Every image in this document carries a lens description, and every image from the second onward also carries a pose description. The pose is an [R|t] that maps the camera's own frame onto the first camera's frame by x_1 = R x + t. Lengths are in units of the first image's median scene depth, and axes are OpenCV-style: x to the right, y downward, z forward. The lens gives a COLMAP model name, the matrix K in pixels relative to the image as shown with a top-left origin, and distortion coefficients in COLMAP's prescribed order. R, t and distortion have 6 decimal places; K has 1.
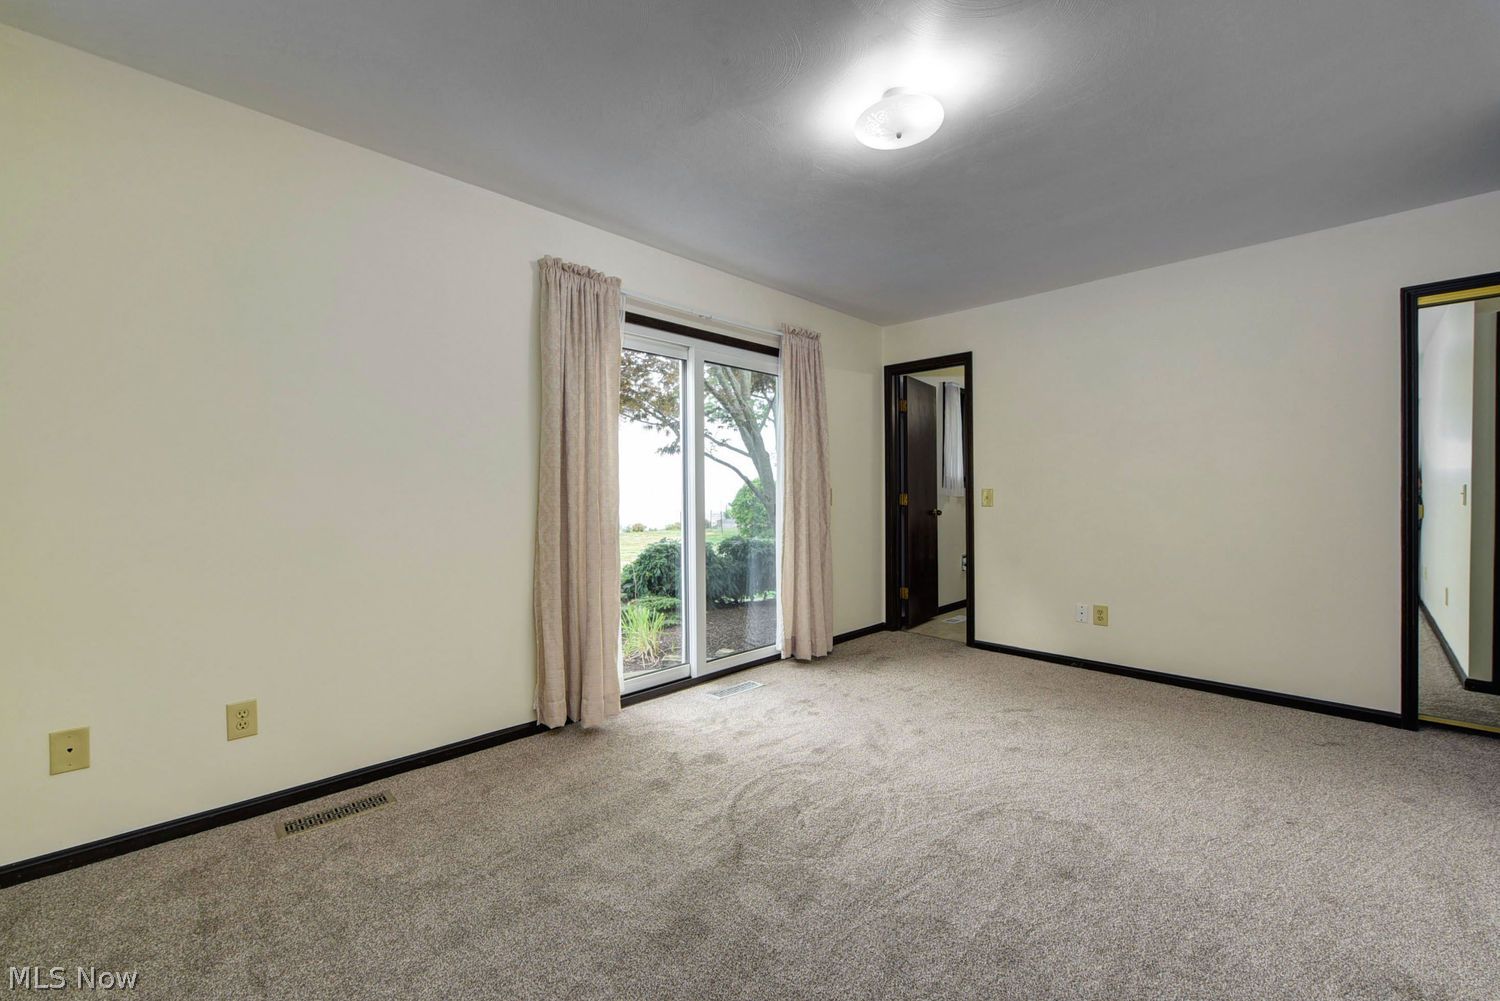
lens RADIAL K [[594.2, 0, 750.0], [0, 594.2, 510.6], [0, 0, 1]] dist [0.000485, -0.000103]
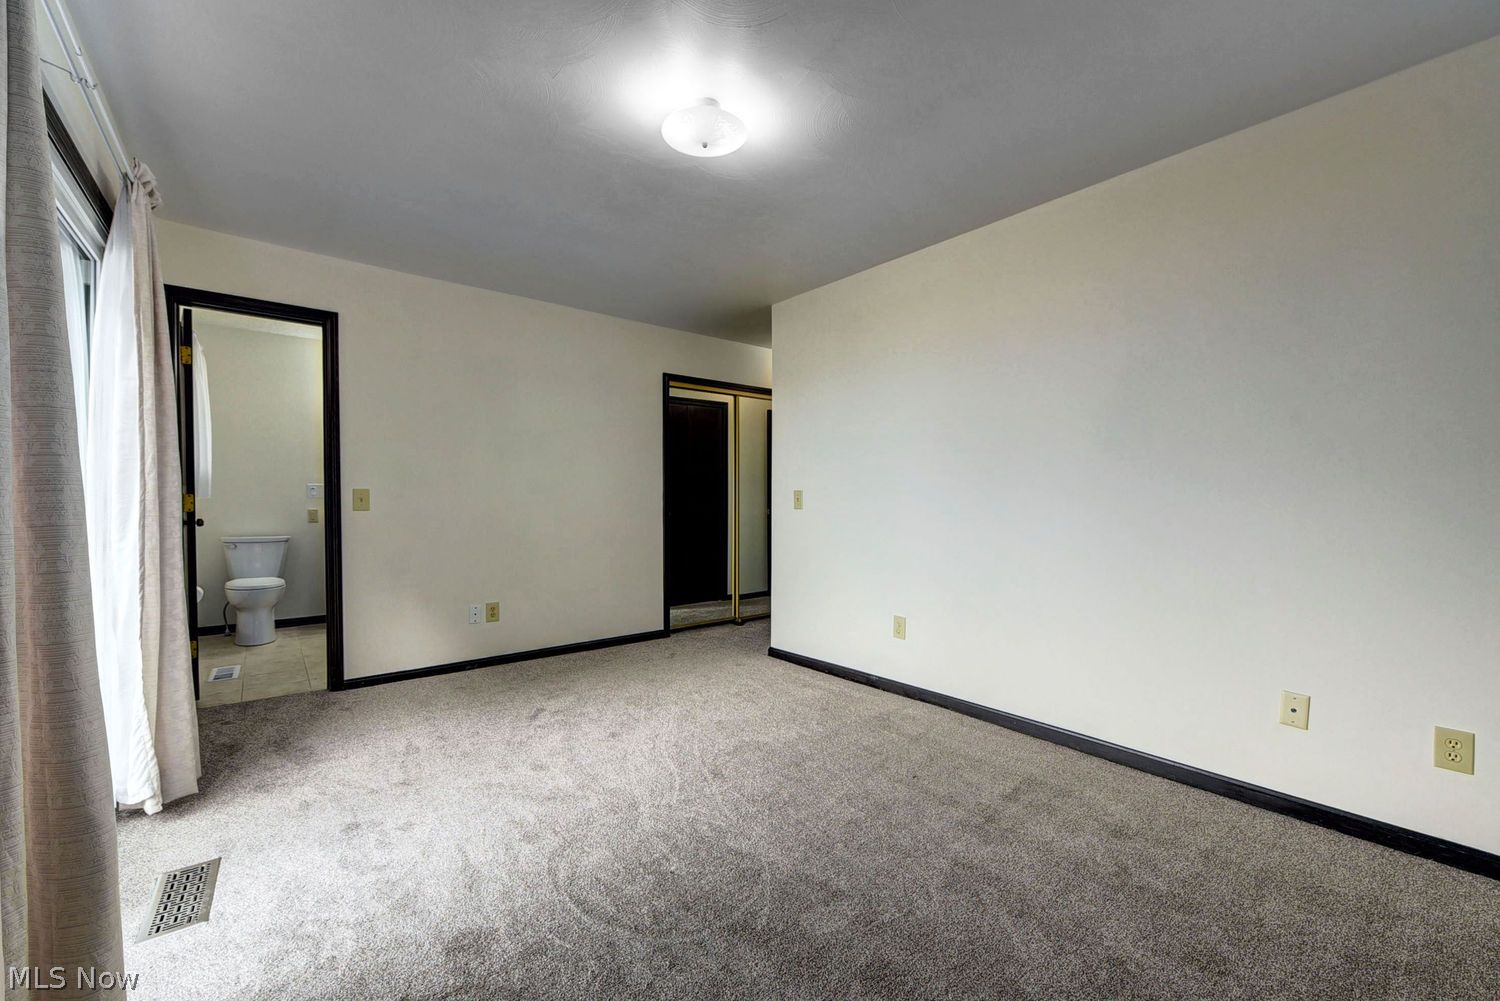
lens RADIAL K [[600.4, 0, 750.0], [0, 600.4, 500.5], [0, 0, 1]] dist [-0.000440, -0.000334]
pose [[0.093950, -0.001262, 0.995576, -0.534647], [0.018951, 0.999820, -0.000521, -0.014609], [-0.995397, 0.018916, 0.093957, 0.561533]]
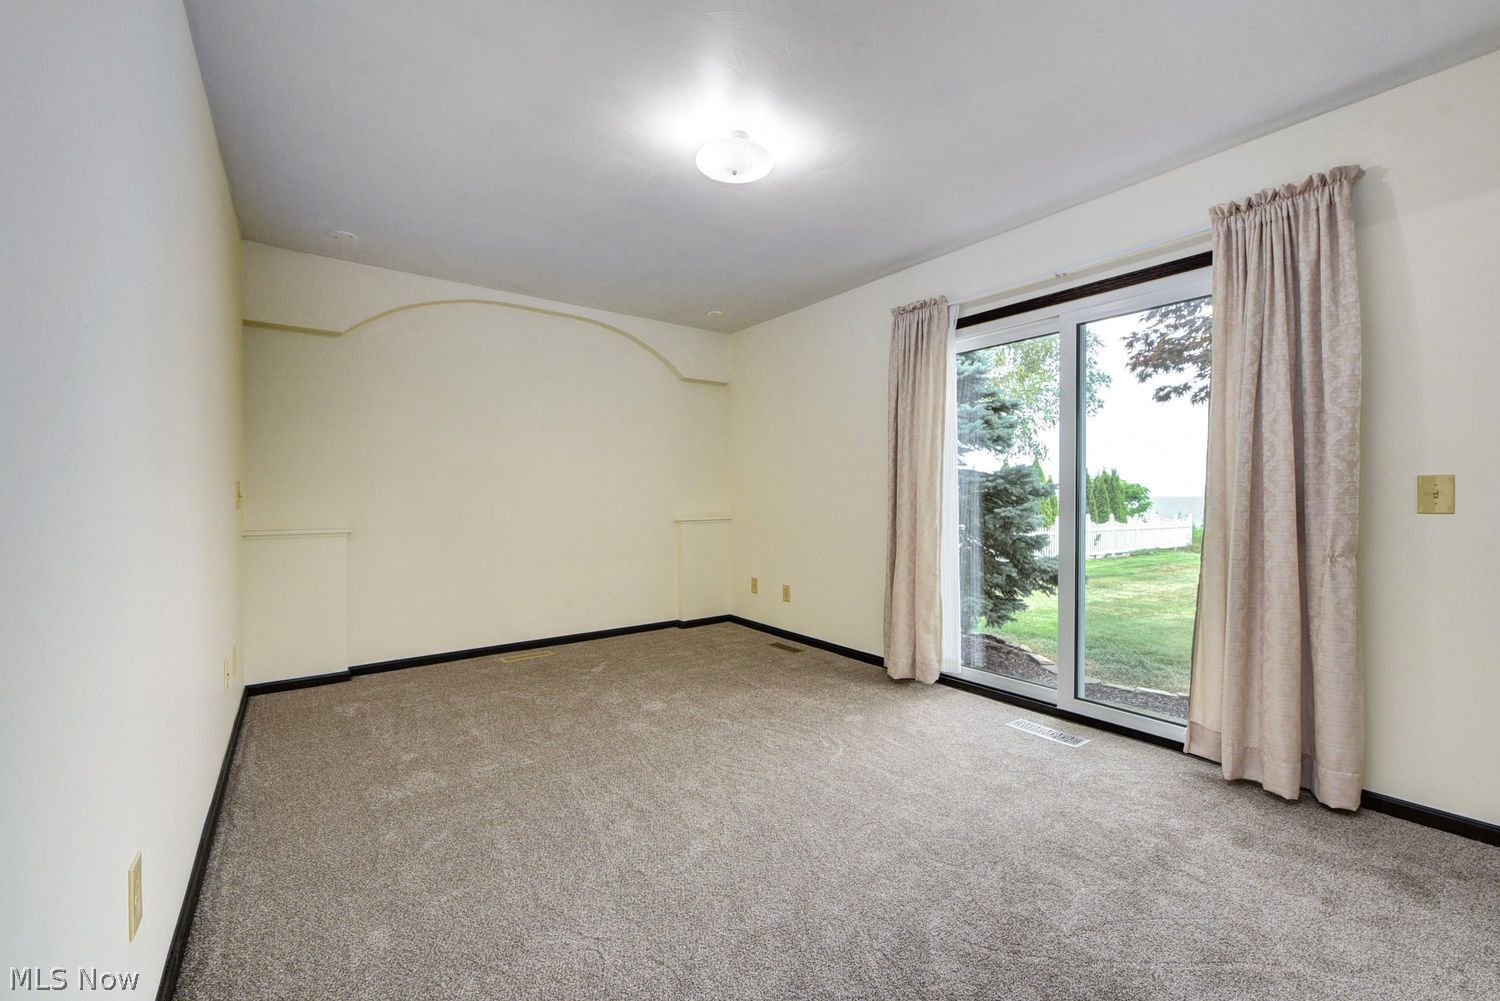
lens RADIAL K [[594.2, 0, 750.0], [0, 594.2, 510.6], [0, 0, 1]] dist [0.000485, -0.000103]
pose [[-0.126248, 0.034261, -0.991407, 0.939068], [-0.020181, 0.999108, 0.037097, -0.024778], [0.991793, 0.024691, -0.125444, 0.797213]]
